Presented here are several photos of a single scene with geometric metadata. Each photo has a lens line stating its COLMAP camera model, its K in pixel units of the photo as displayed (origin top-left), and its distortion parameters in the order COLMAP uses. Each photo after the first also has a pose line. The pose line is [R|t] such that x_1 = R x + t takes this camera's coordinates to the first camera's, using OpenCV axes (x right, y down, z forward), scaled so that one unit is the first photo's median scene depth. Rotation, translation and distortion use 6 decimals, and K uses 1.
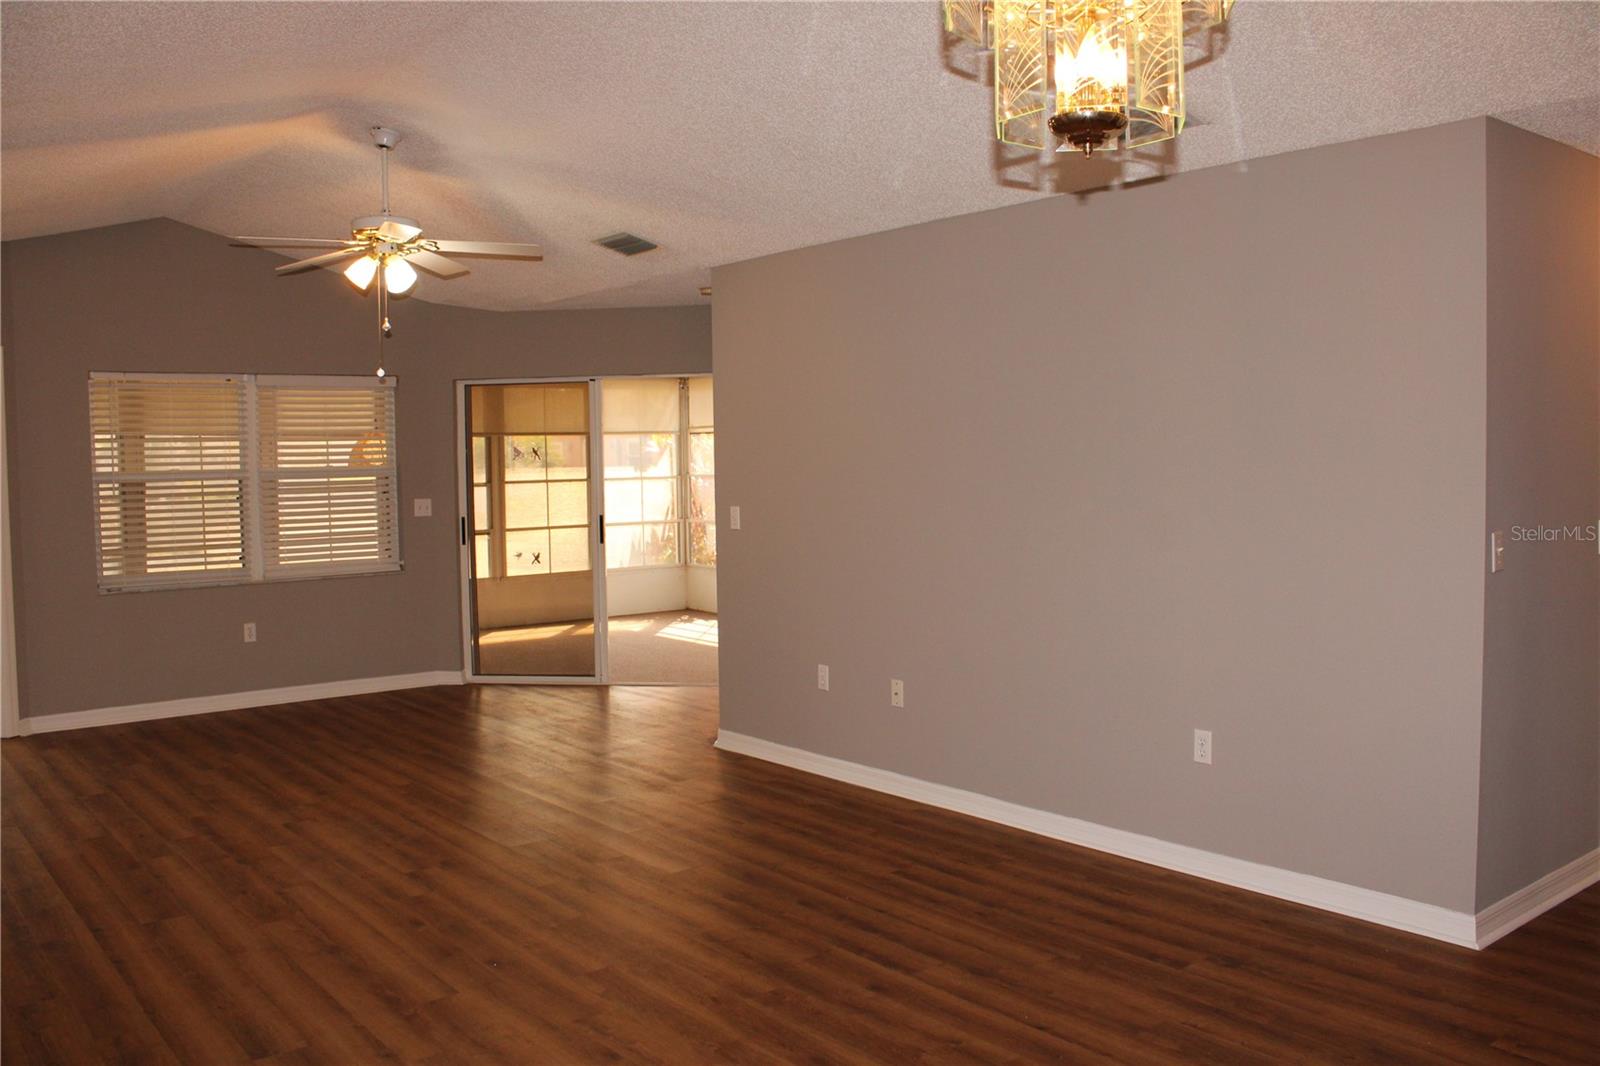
lens RADIAL K [[1344.8, 0, 814.3], [0, 1344.8, 530.6], [0, 0, 1]] dist [-0.167667, 0.149784]
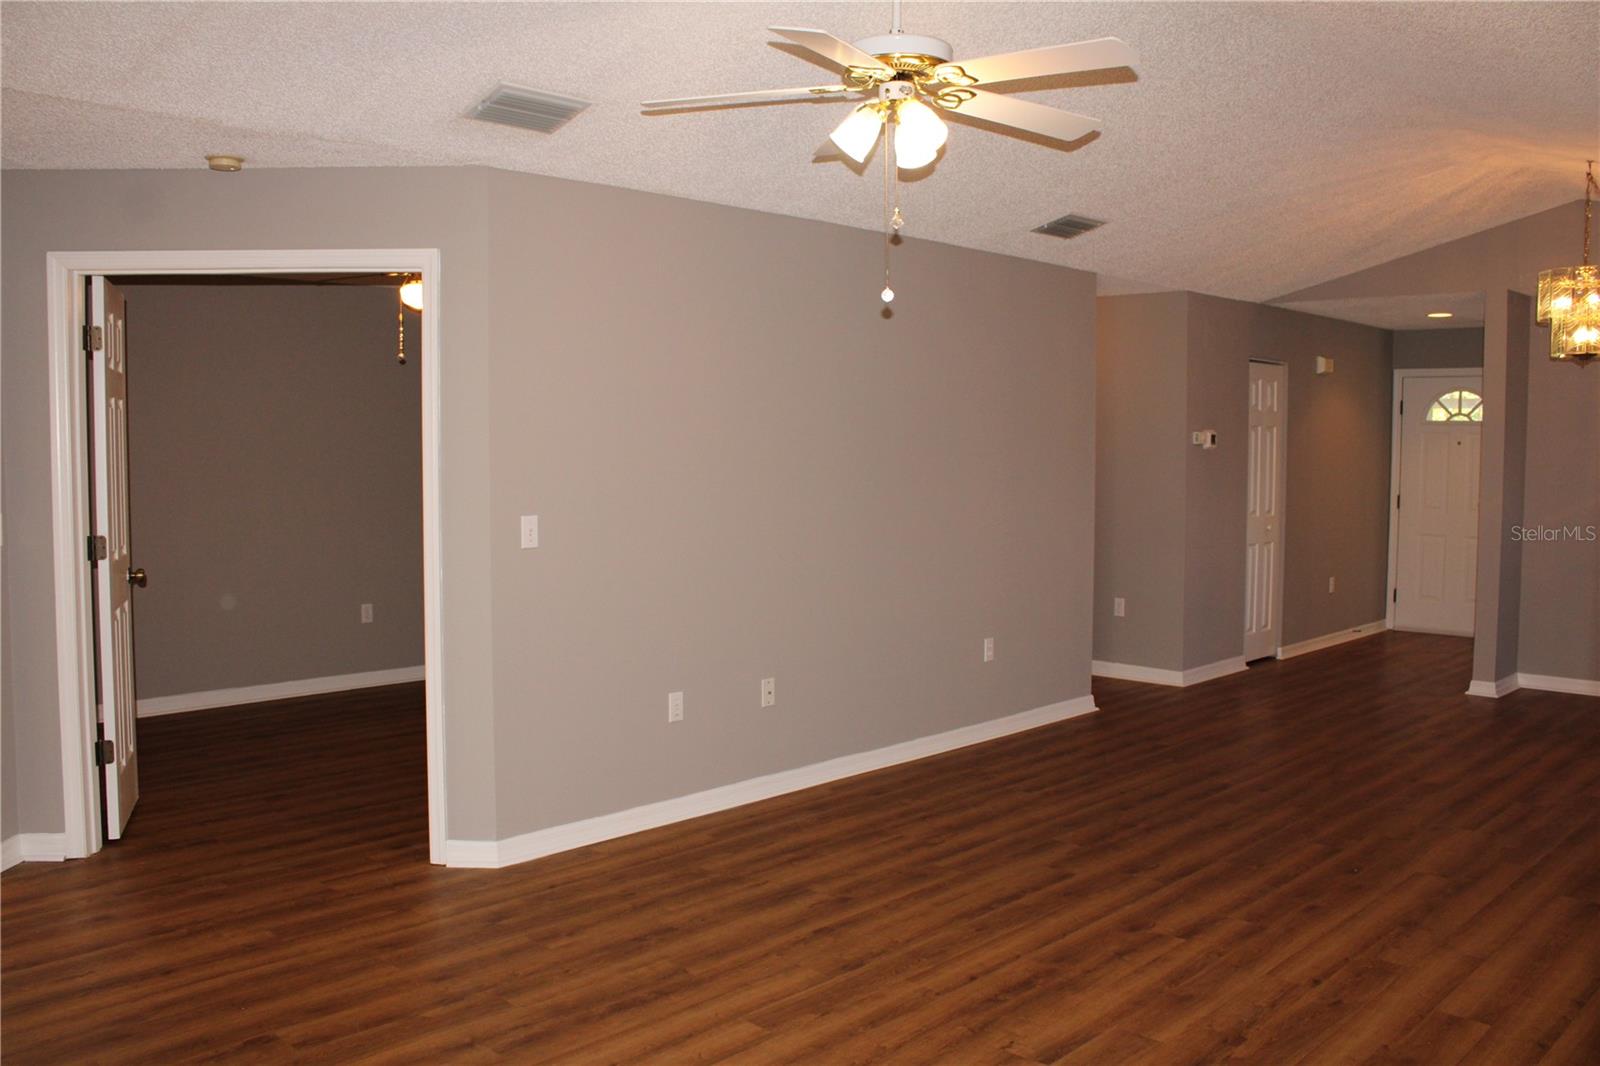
lens RADIAL K [[1344.8, 0, 814.3], [0, 1344.8, 530.6], [0, 0, 1]] dist [-0.167667, 0.149784]
pose [[-0.128203, -0.051061, 0.990433, -1.123023], [0.053210, 0.996881, 0.058281, -0.062339], [-0.990319, 0.060173, -0.125086, 1.354819]]
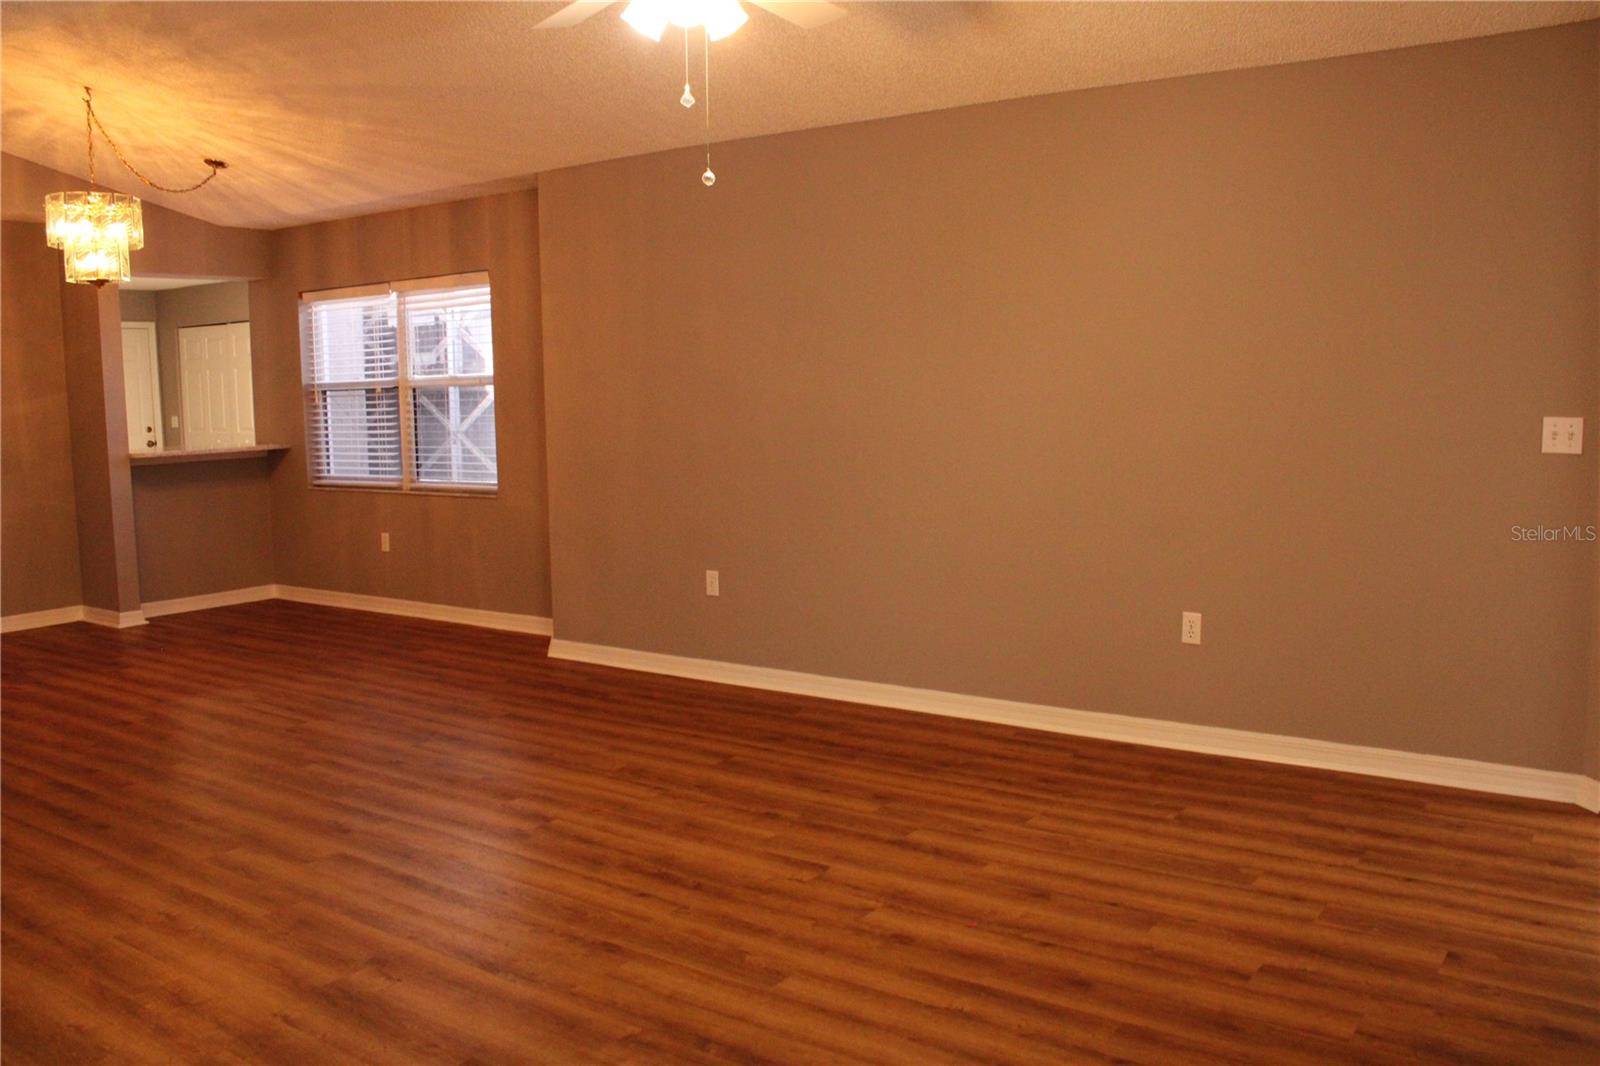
lens RADIAL K [[1344.8, 0, 814.3], [0, 1344.8, 530.6], [0, 0, 1]] dist [-0.167667, 0.149784]
pose [[-0.962802, 0.062438, -0.262895, -0.262022], [0.017416, 0.985253, 0.170217, -0.082224], [0.269646, 0.159307, -0.949691, 1.909844]]
